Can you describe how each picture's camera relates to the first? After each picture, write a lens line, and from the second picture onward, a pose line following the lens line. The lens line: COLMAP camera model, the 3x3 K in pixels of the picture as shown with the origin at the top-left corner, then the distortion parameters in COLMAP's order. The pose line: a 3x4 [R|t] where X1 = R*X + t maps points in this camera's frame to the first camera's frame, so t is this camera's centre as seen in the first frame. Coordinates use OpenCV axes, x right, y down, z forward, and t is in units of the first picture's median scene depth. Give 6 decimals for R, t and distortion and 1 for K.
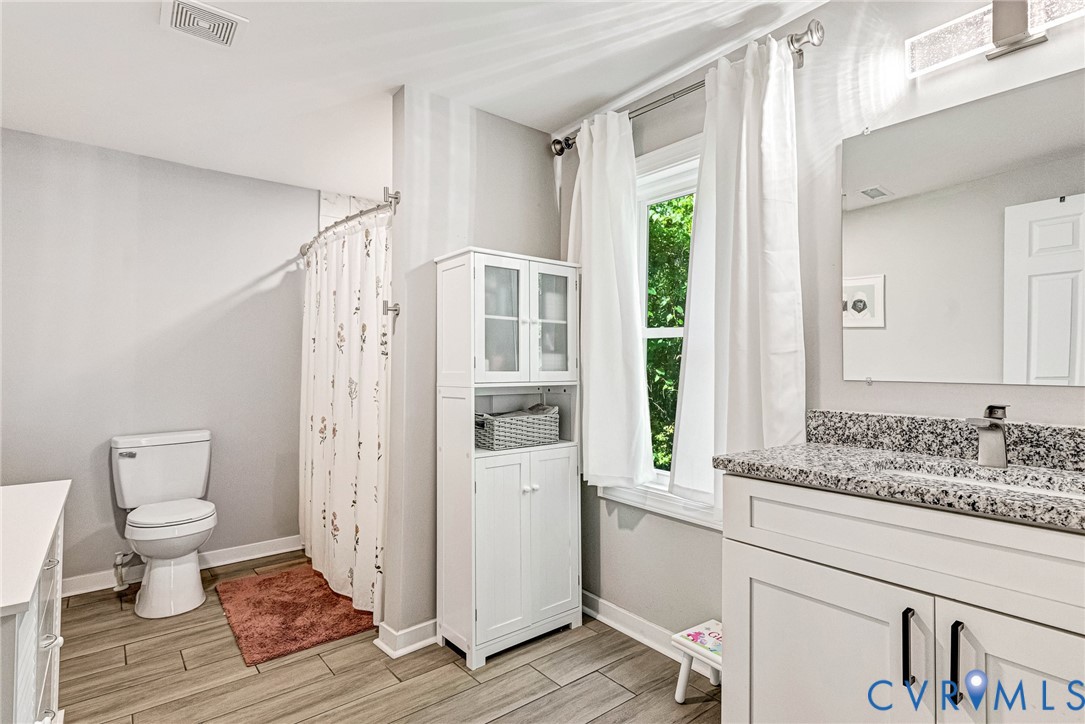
lens RADIAL K [[520.9, 0, 542.5], [0, 520.9, 362.0], [0, 0, 1]] dist [0.000335, -0.000092]
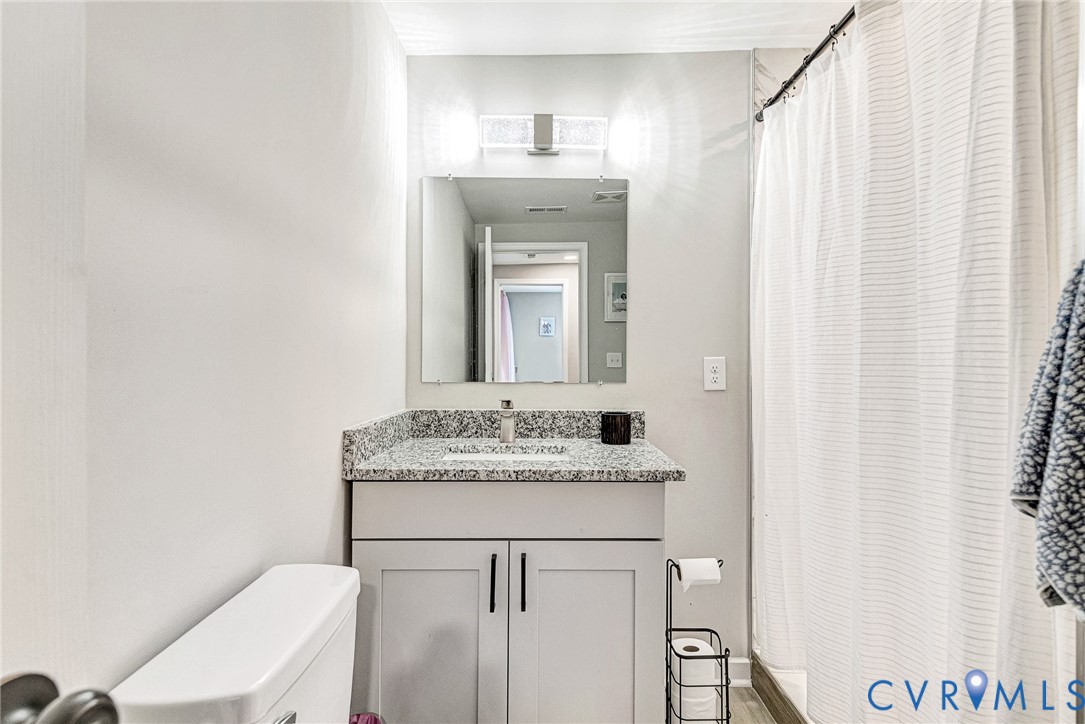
lens RADIAL K [[521.1, 0, 537.7], [0, 521.1, 368.5], [0, 0, 1]] dist [0.014322, -0.000439]
pose [[0.615215, 0.007005, 0.788329, -0.257310], [-0.008602, 0.999961, -0.002173, 0.006561], [-0.788313, -0.005445, 0.615251, 0.108666]]
